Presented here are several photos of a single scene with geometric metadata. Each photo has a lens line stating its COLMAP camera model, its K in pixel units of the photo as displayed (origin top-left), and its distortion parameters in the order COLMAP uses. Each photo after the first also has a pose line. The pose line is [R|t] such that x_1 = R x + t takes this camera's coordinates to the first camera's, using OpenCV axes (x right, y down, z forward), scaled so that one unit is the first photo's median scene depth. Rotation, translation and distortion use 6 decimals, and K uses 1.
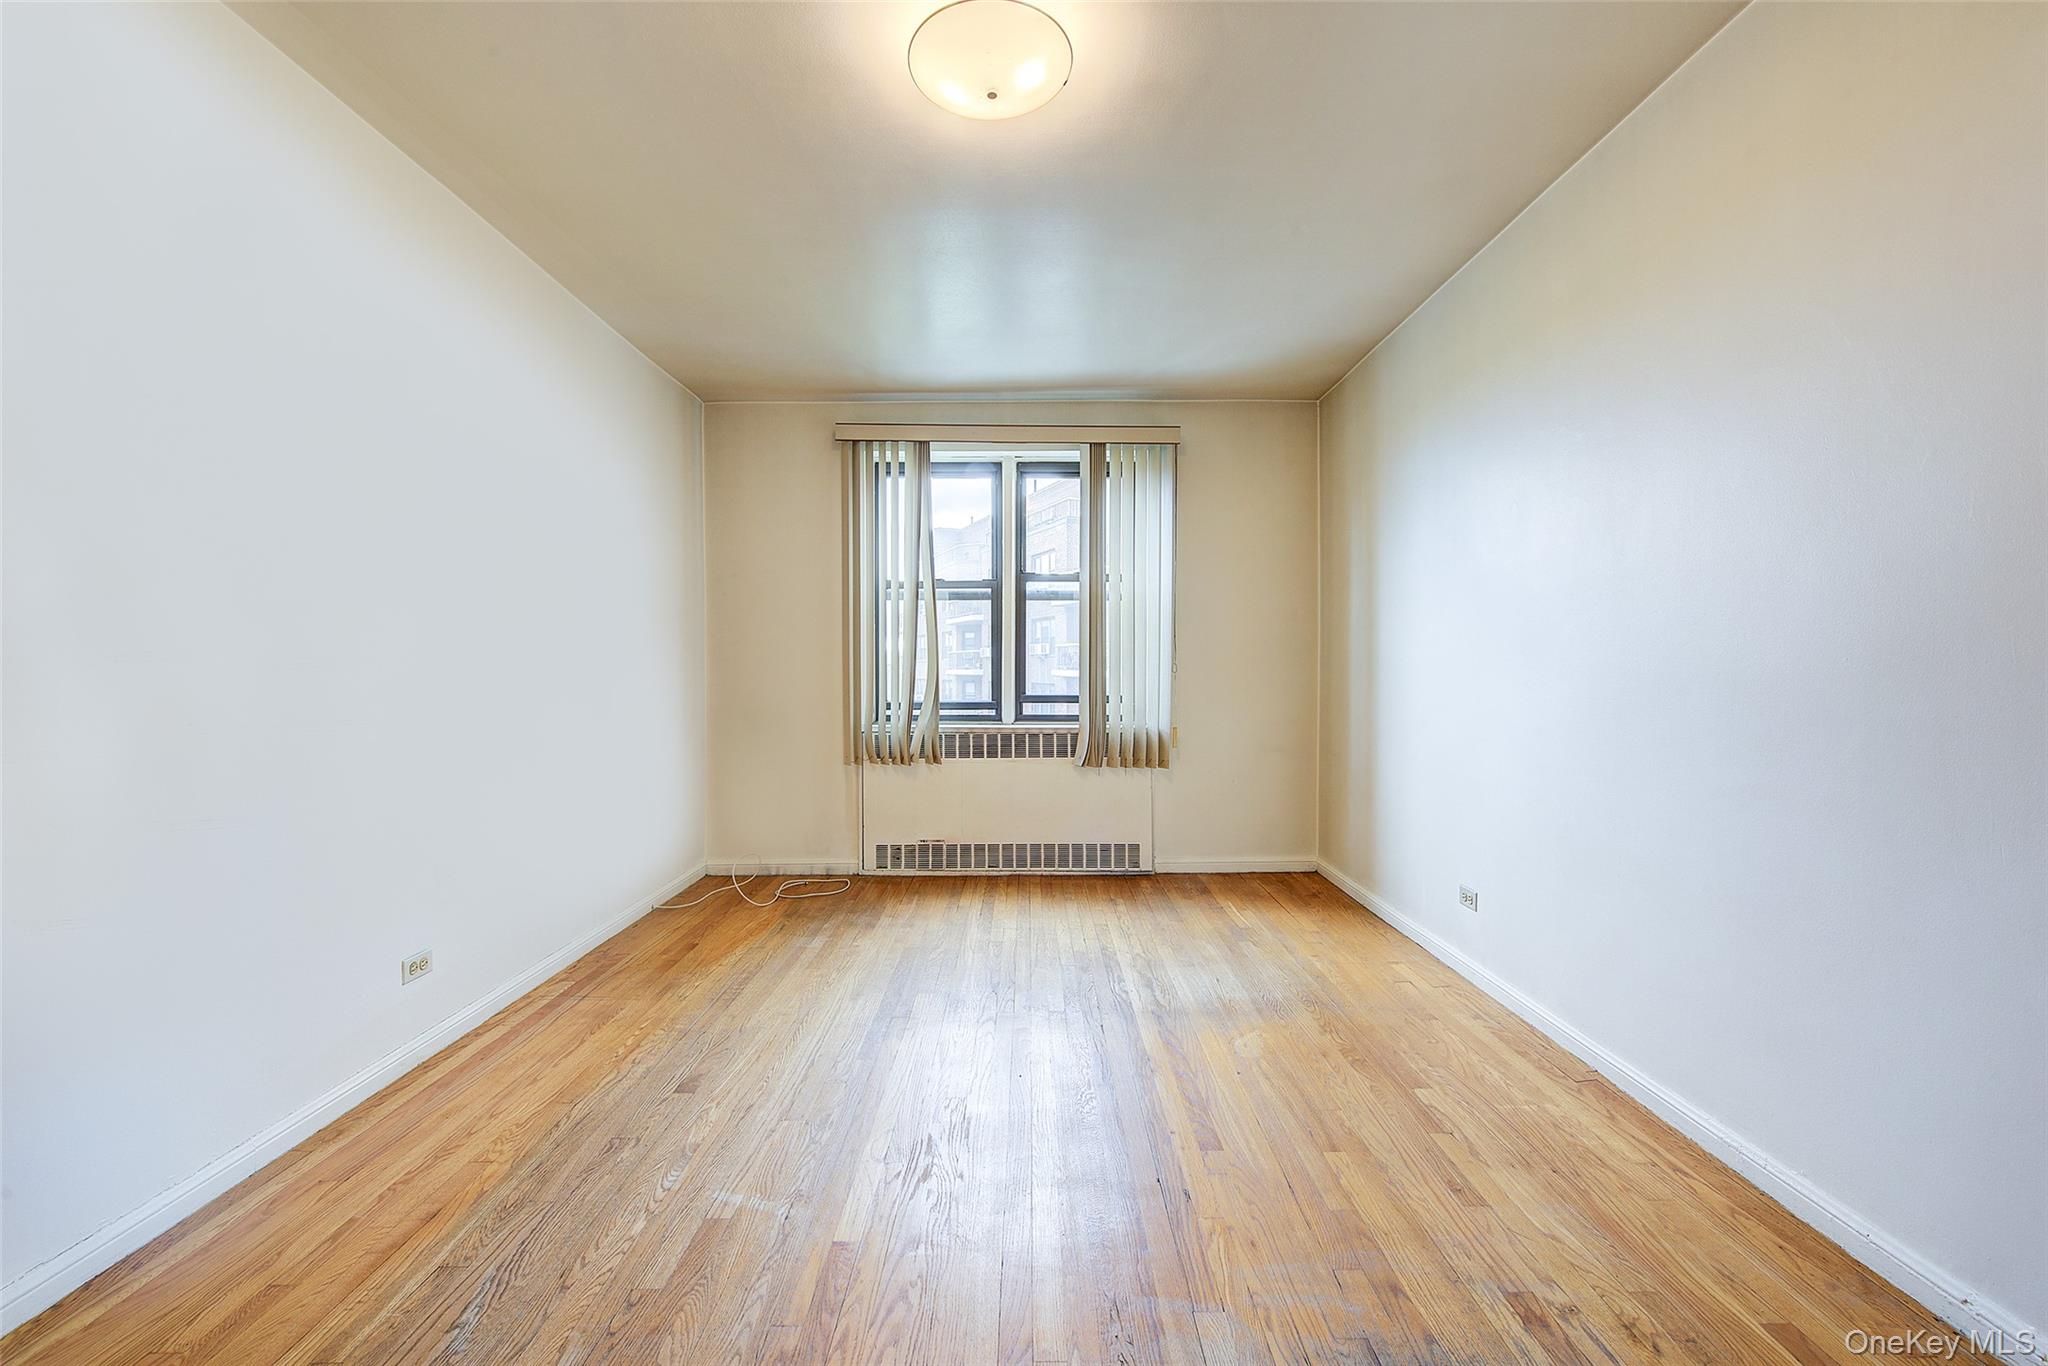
lens RADIAL K [[812.5, 0, 1024.0], [0, 812.5, 683.0], [0, 0, 1]] dist [-0.005327, -0.000564]
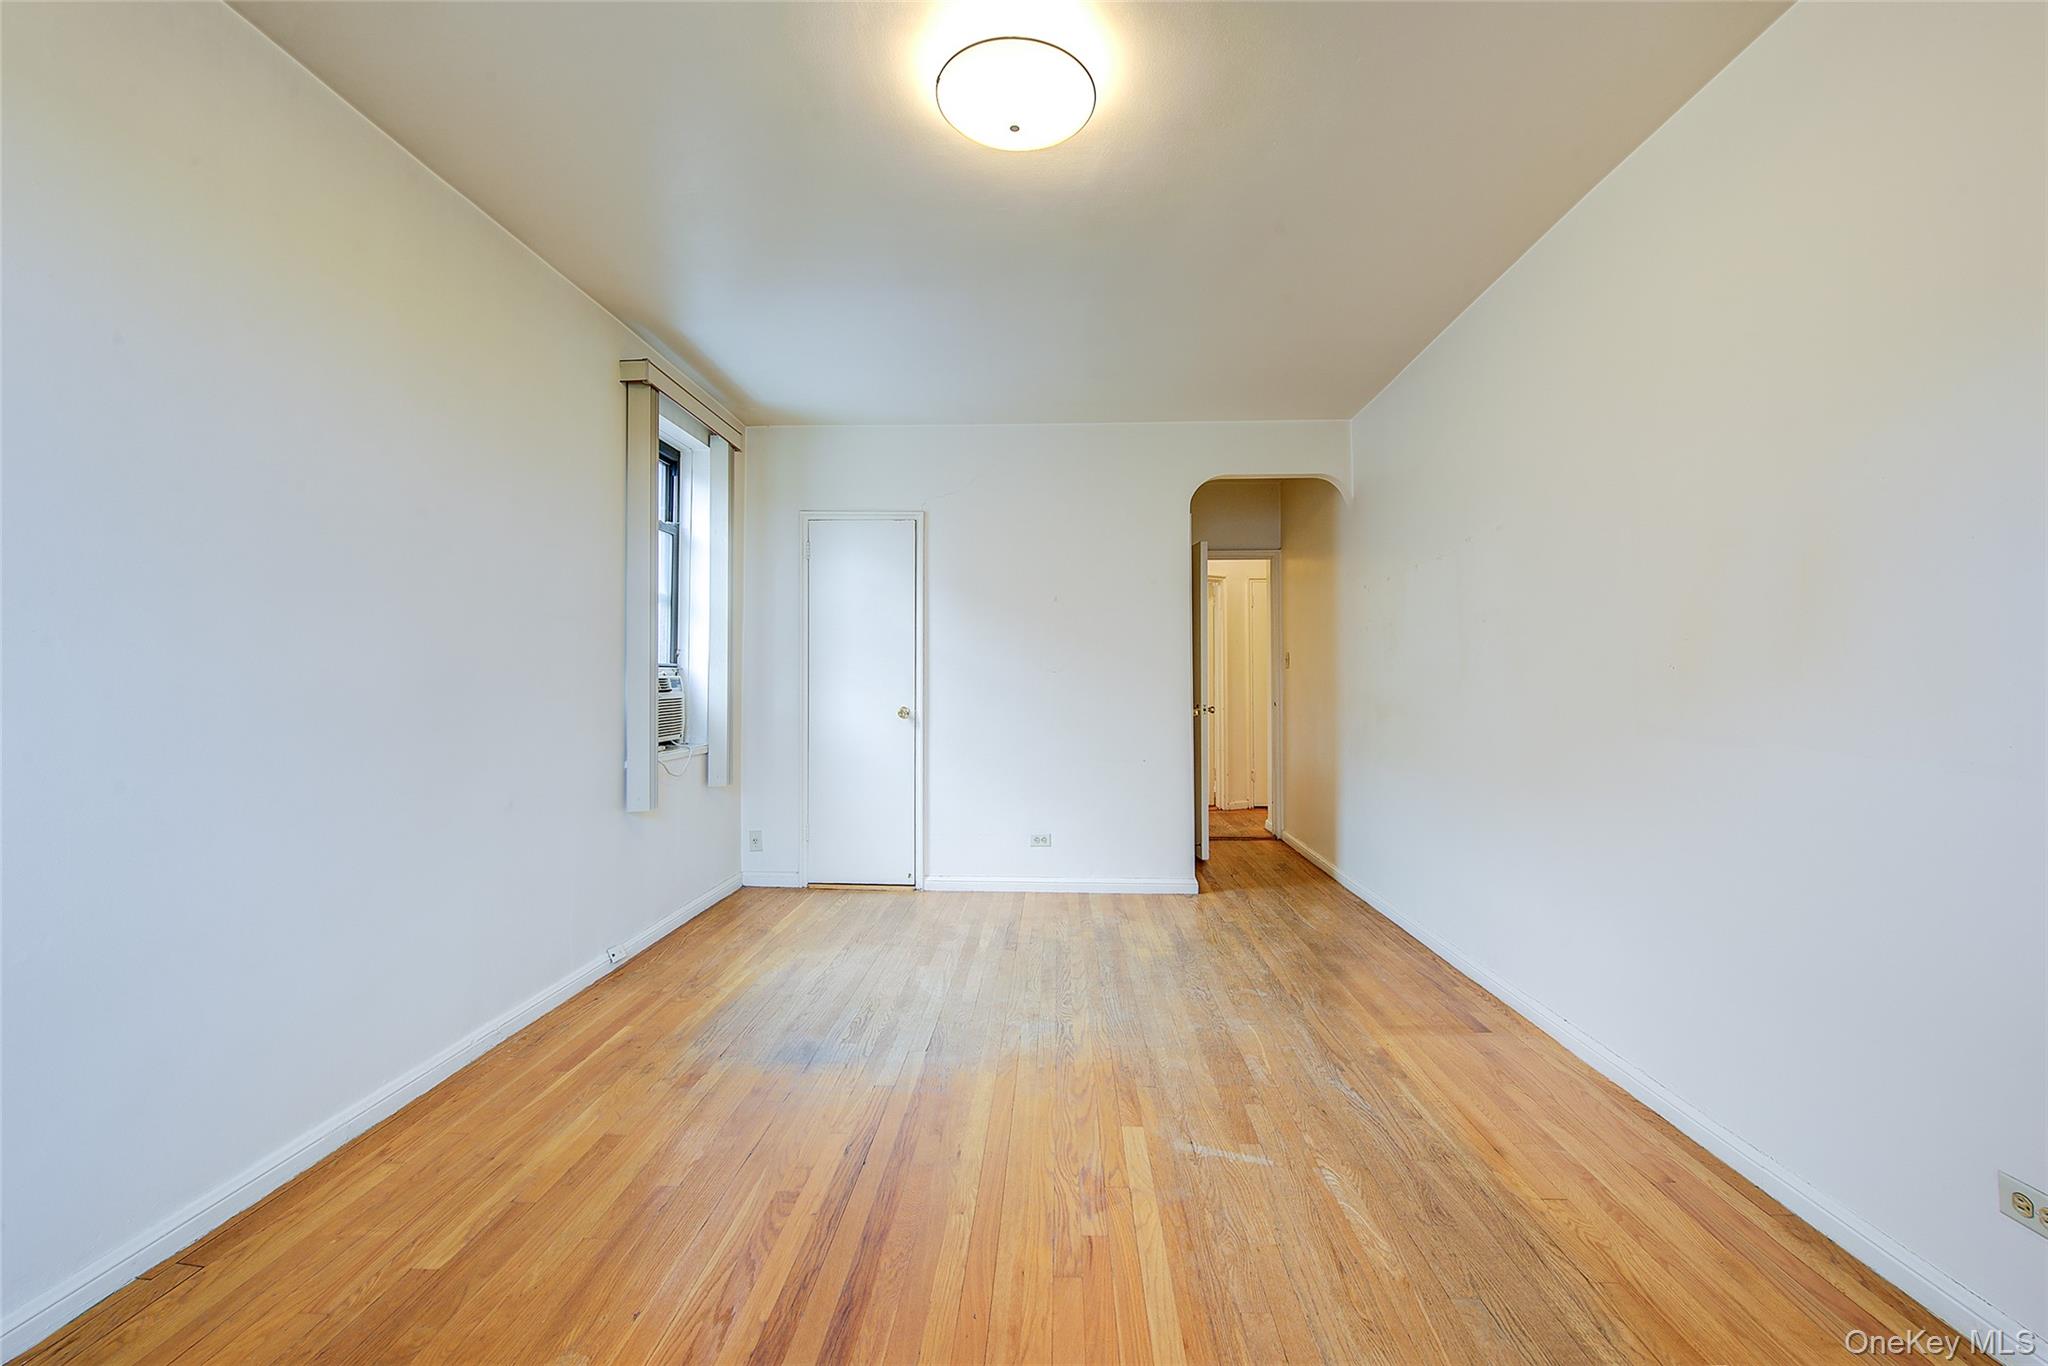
lens RADIAL K [[812.5, 0, 1024.0], [0, 812.5, 683.0], [0, 0, 1]] dist [-0.005327, -0.000564]
pose [[-0.999242, 0.003532, 0.038763, -0.091875], [0.004452, 0.999709, 0.023698, -0.045752], [-0.038668, 0.023853, -0.998967, 2.113931]]
